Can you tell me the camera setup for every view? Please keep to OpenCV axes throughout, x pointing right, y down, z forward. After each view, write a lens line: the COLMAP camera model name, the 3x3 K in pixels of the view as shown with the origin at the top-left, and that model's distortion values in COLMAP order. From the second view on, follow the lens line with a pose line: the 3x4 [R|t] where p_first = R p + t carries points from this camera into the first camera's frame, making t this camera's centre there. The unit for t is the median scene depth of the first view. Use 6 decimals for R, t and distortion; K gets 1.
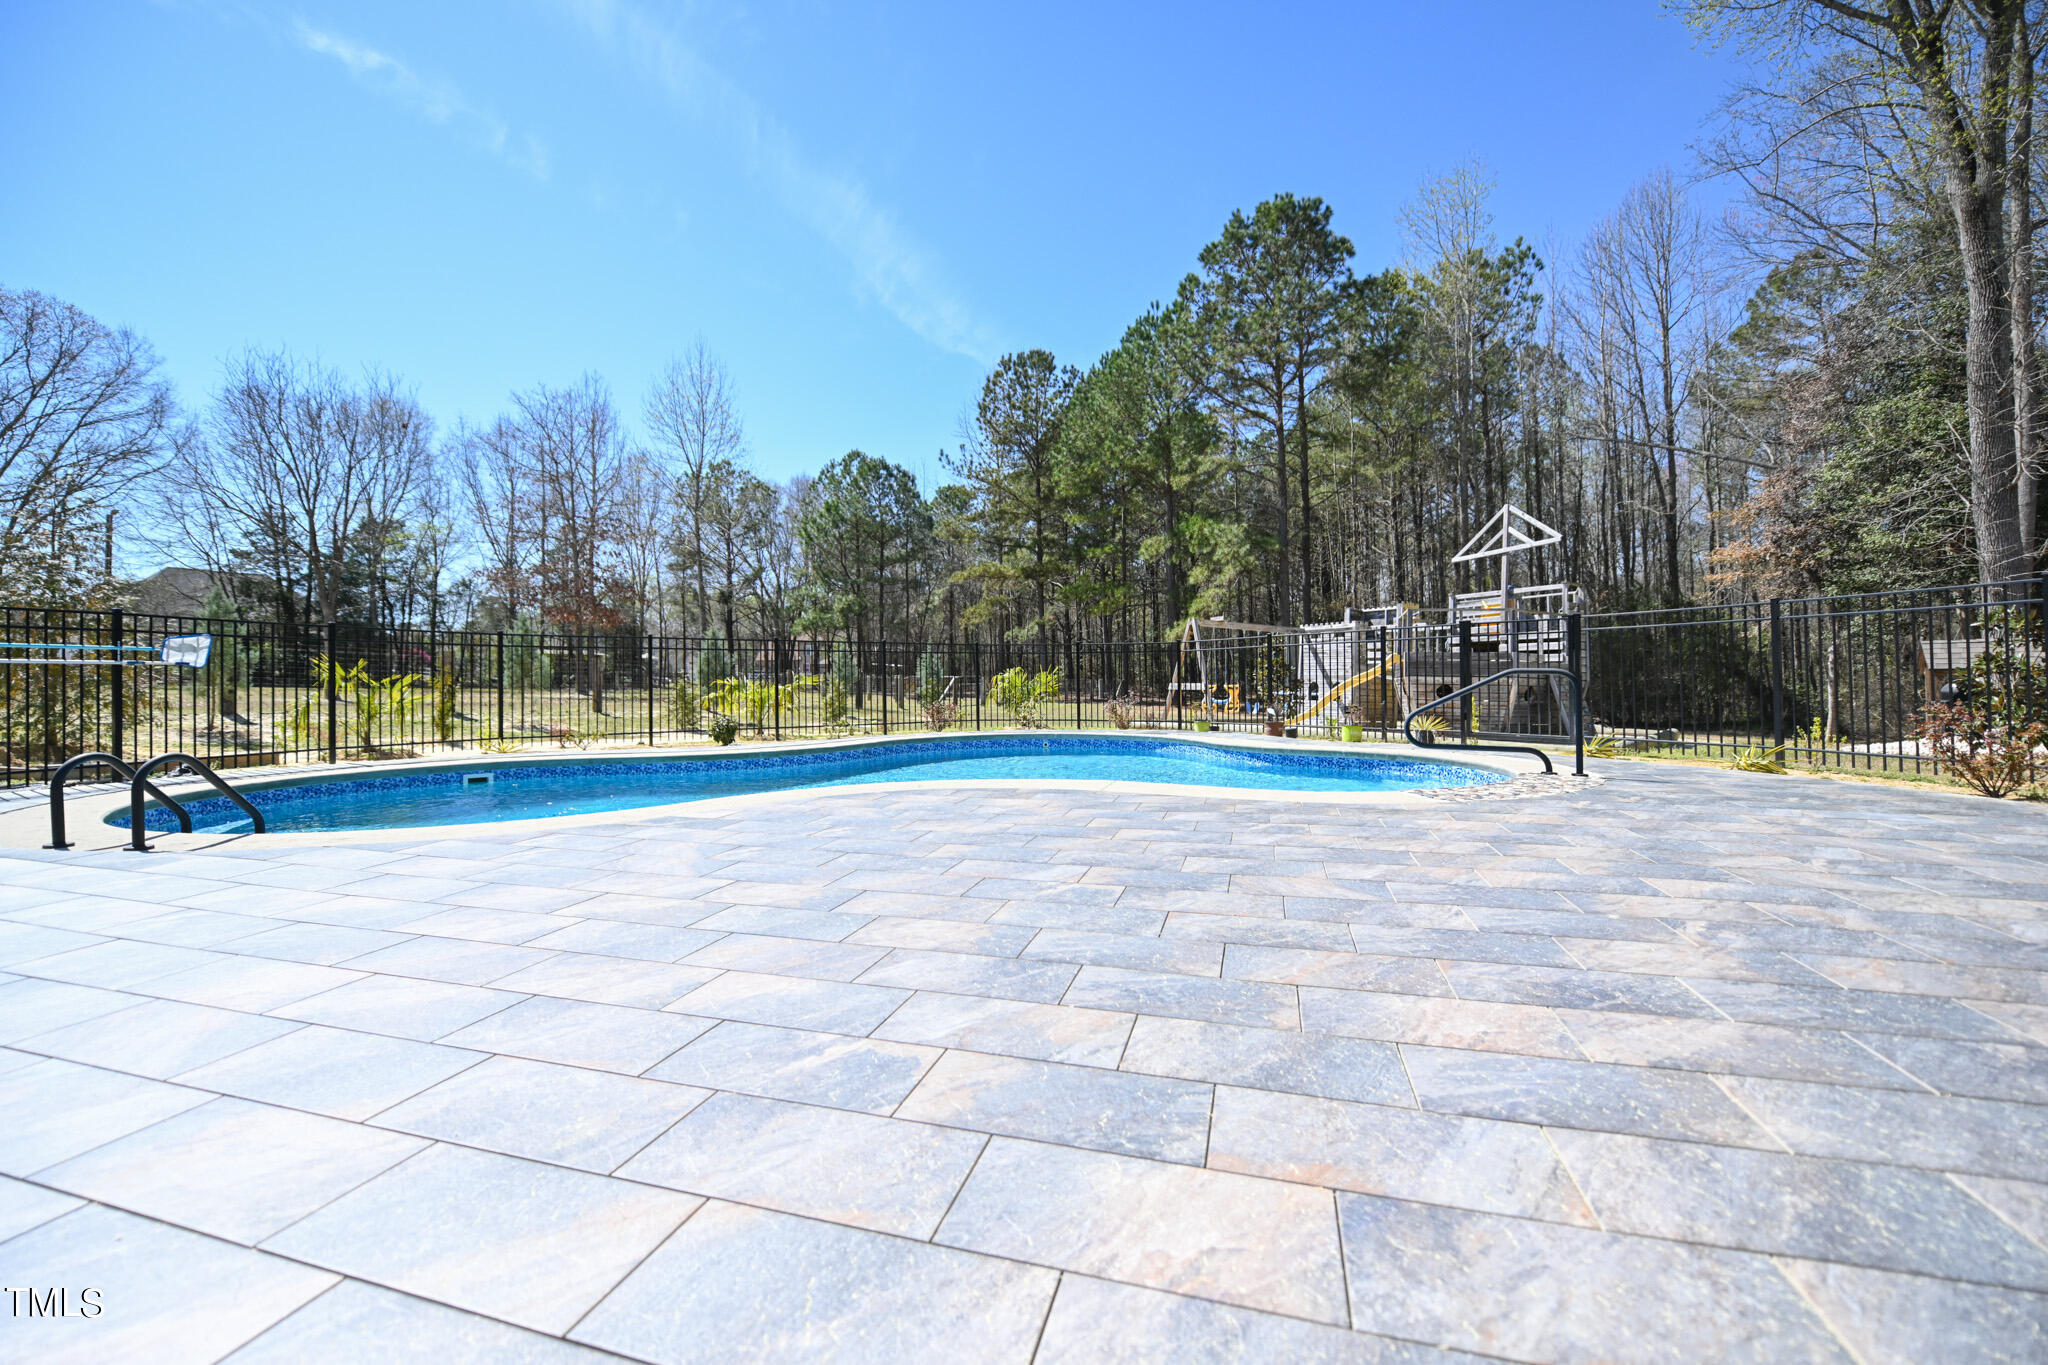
lens RADIAL K [[811.4, 0, 1020.8], [0, 811.4, 670.7], [0, 0, 1]] dist [-0.010335, -0.000200]
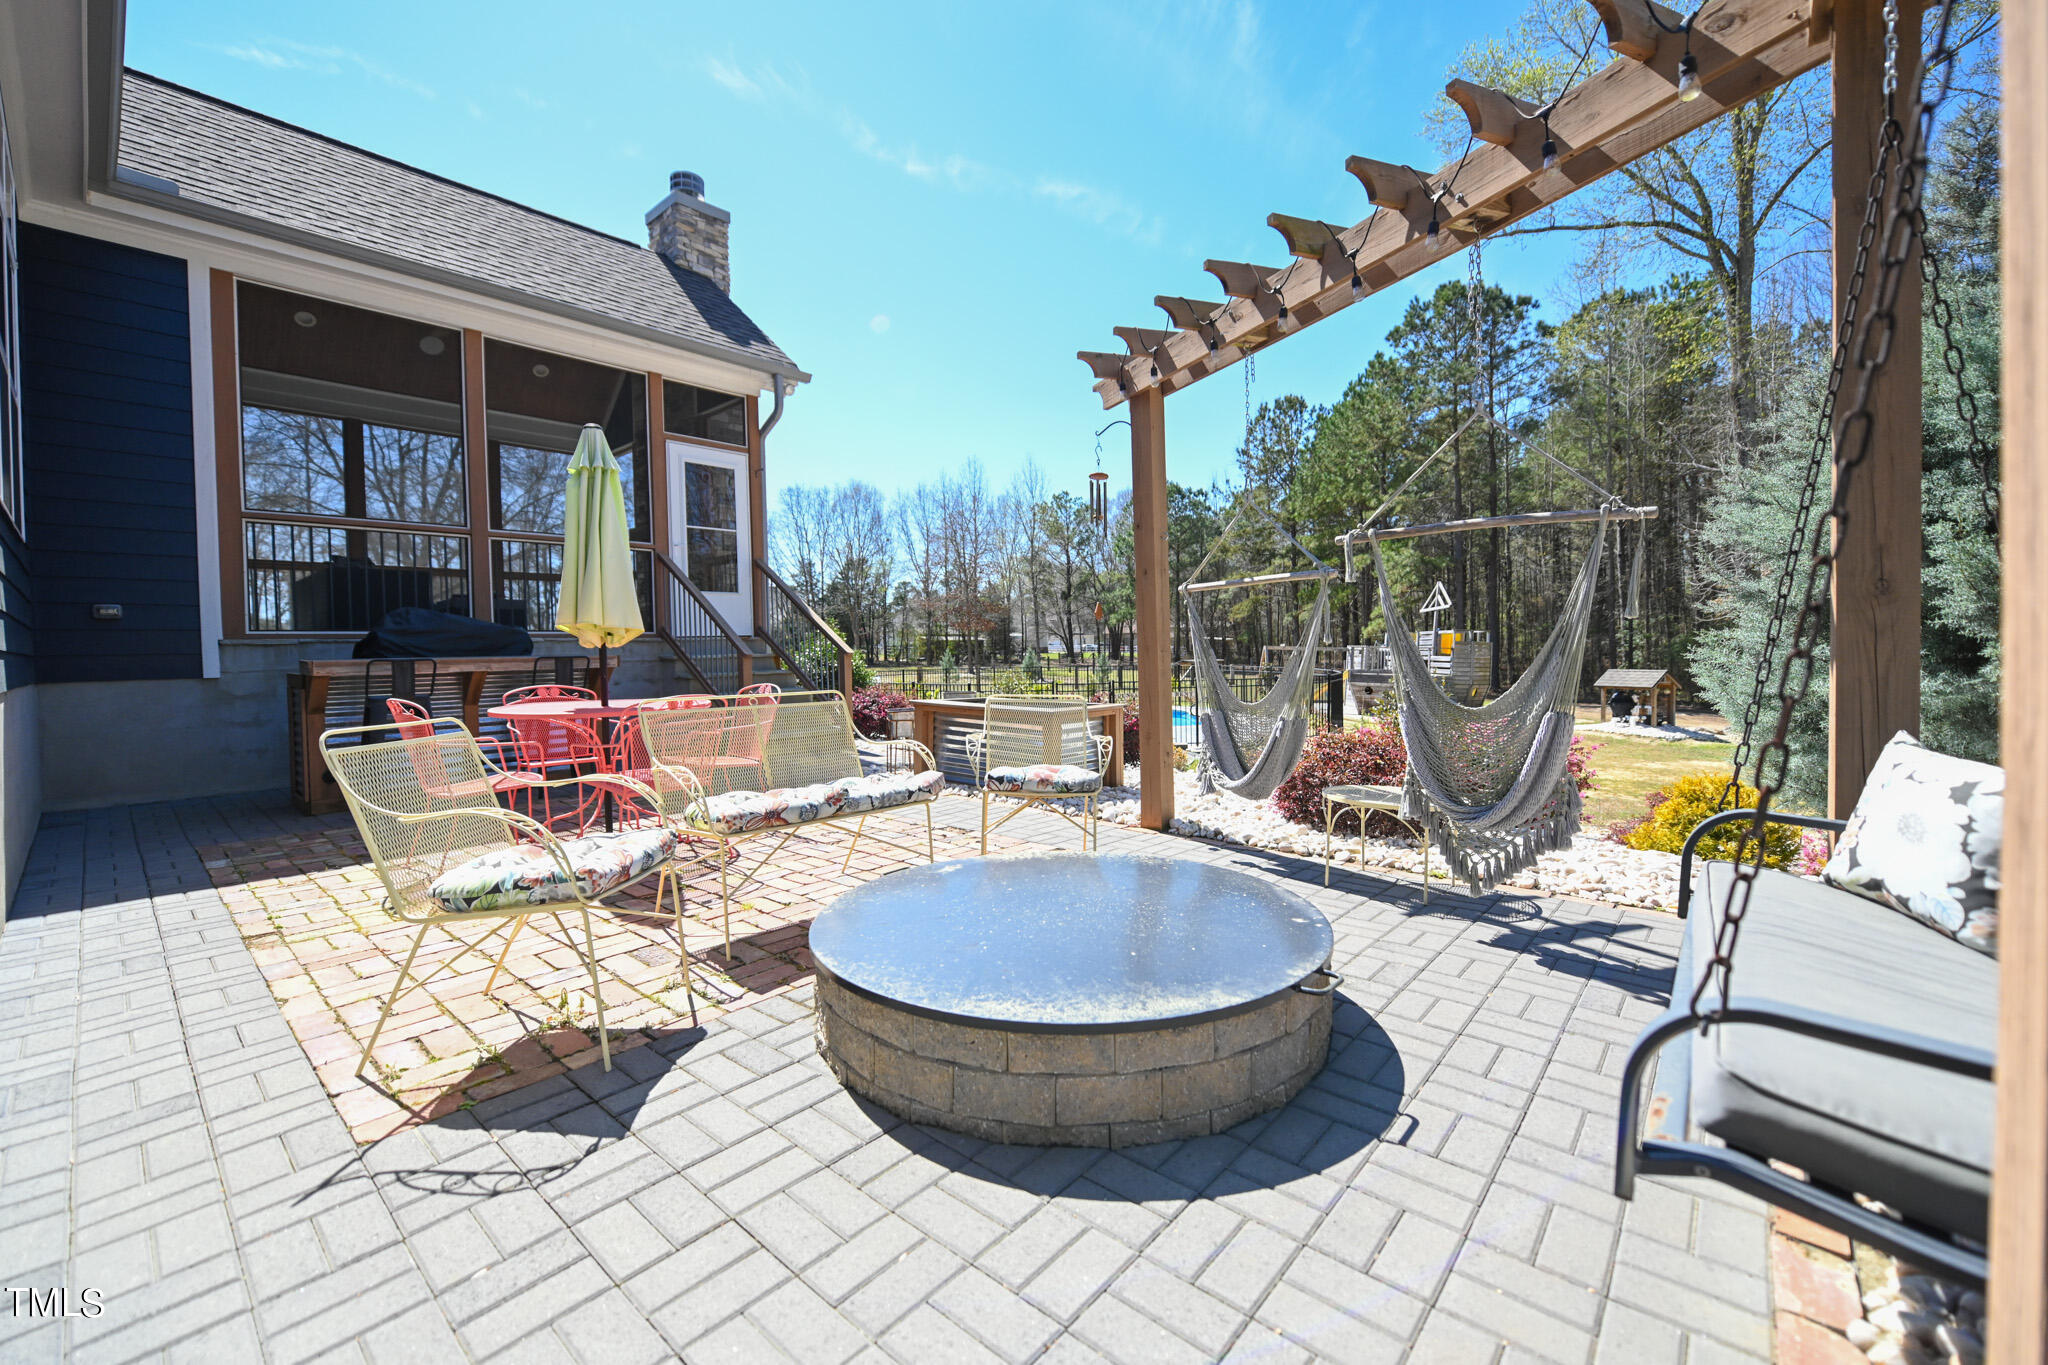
lens RADIAL K [[830.8, 0, 1024.0], [0, 830.8, 682.5], [0, 0, 1]] dist [-0.001781, -0.000214]
pose [[0.906958, 0.010515, -0.421091, 0.205840], [0.016201, 0.998078, 0.059816, -0.042052], [0.420910, -0.061072, 0.905044, -0.375804]]
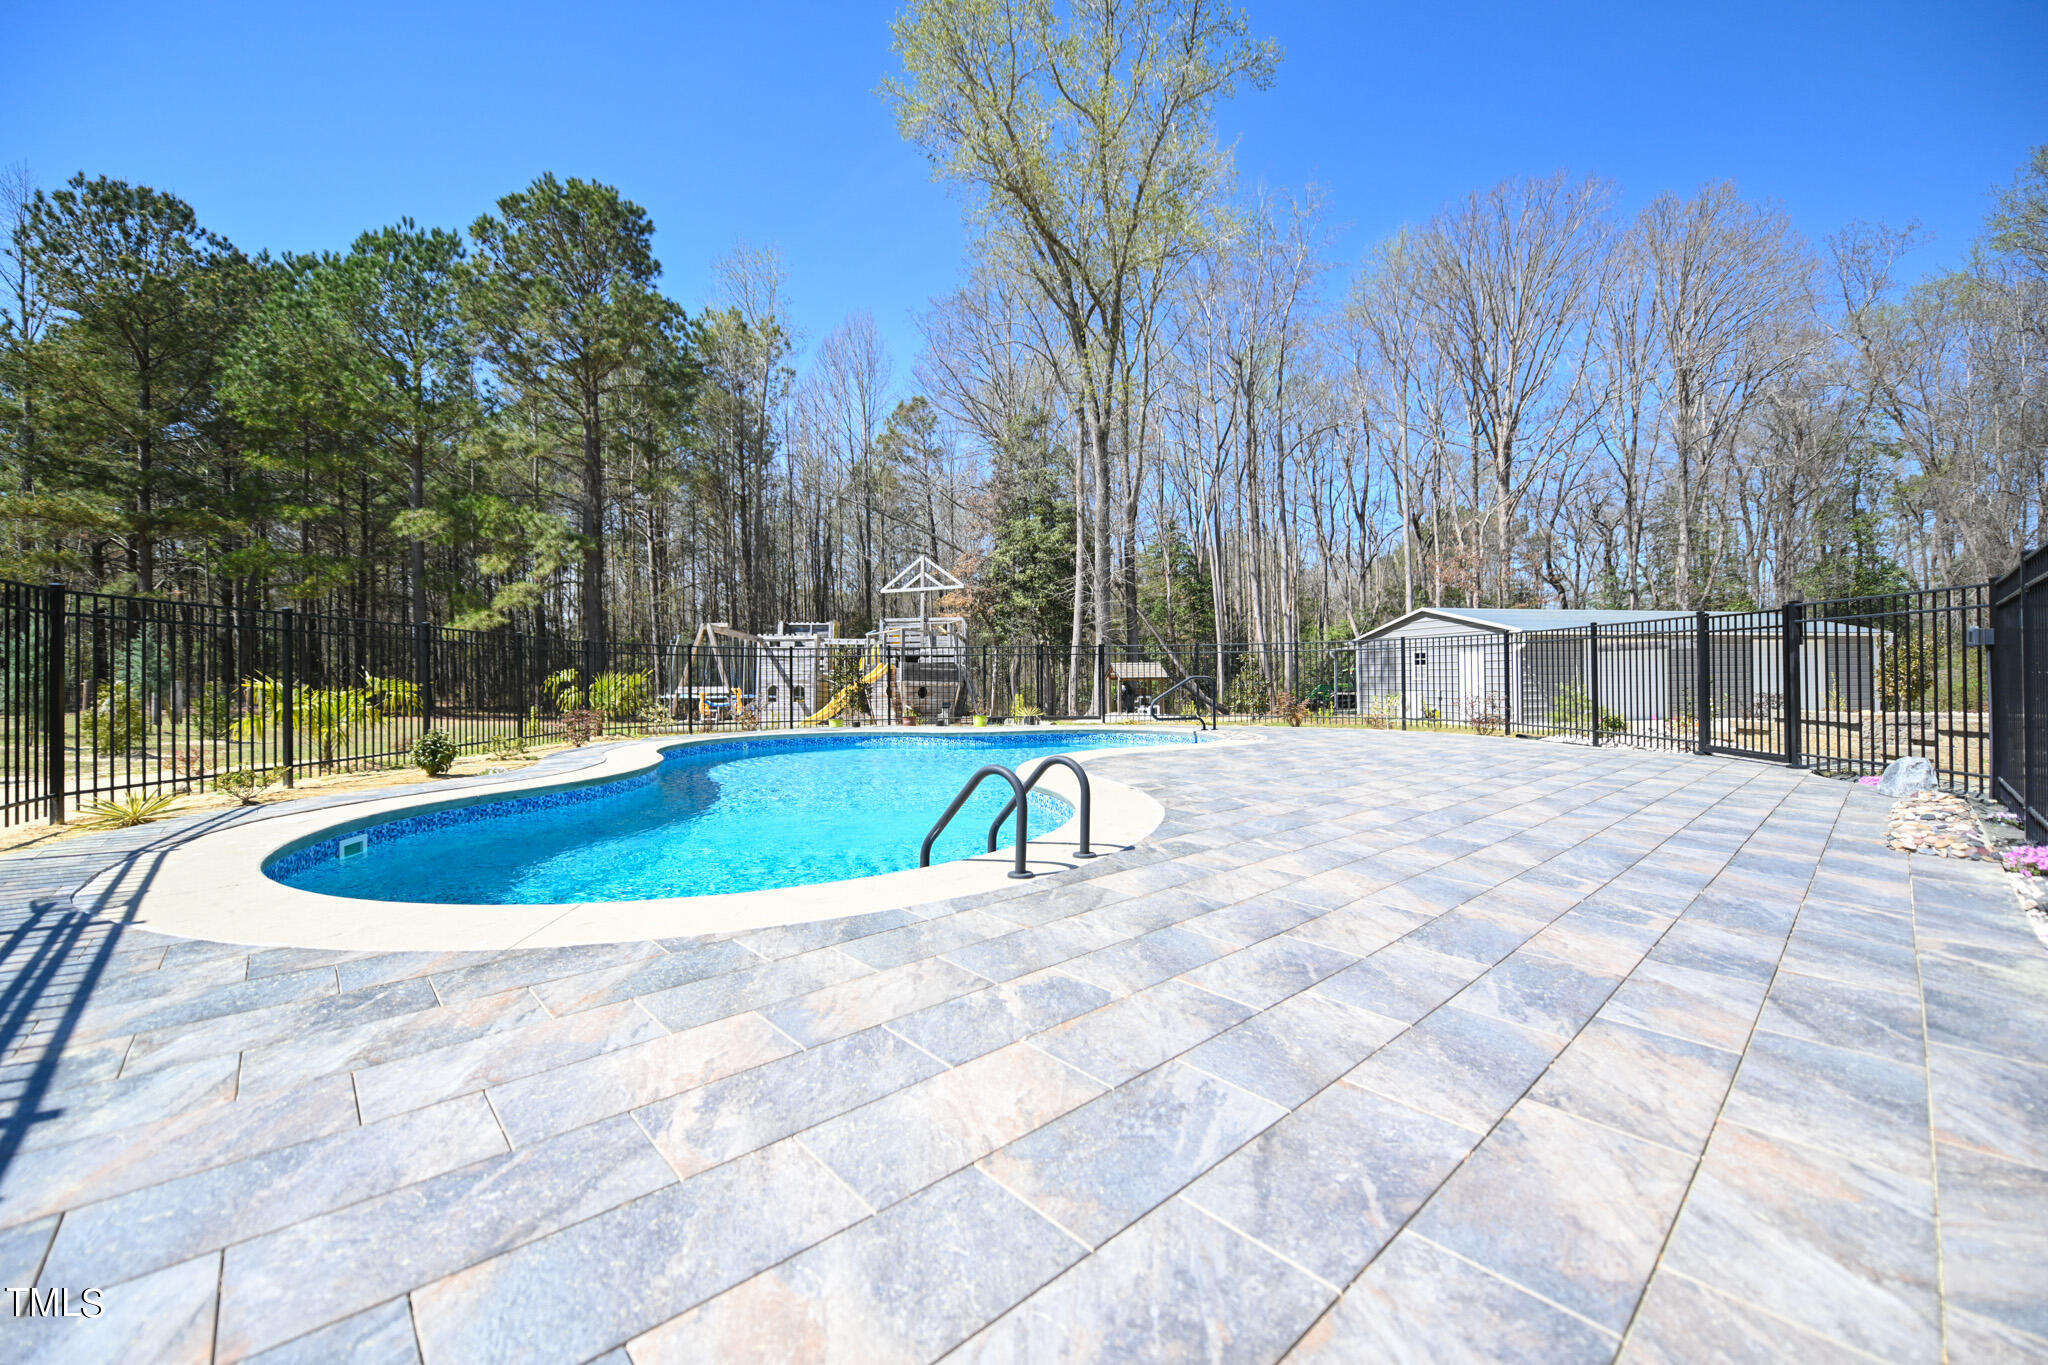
lens RADIAL K [[811.4, 0, 1020.8], [0, 811.4, 670.7], [0, 0, 1]] dist [-0.010335, -0.000200]
pose [[0.508875, 0.015412, 0.860702, -0.186275], [-0.007585, 0.999881, -0.013420, 0.002416], [-0.860807, 0.000300, 0.508932, 0.058479]]
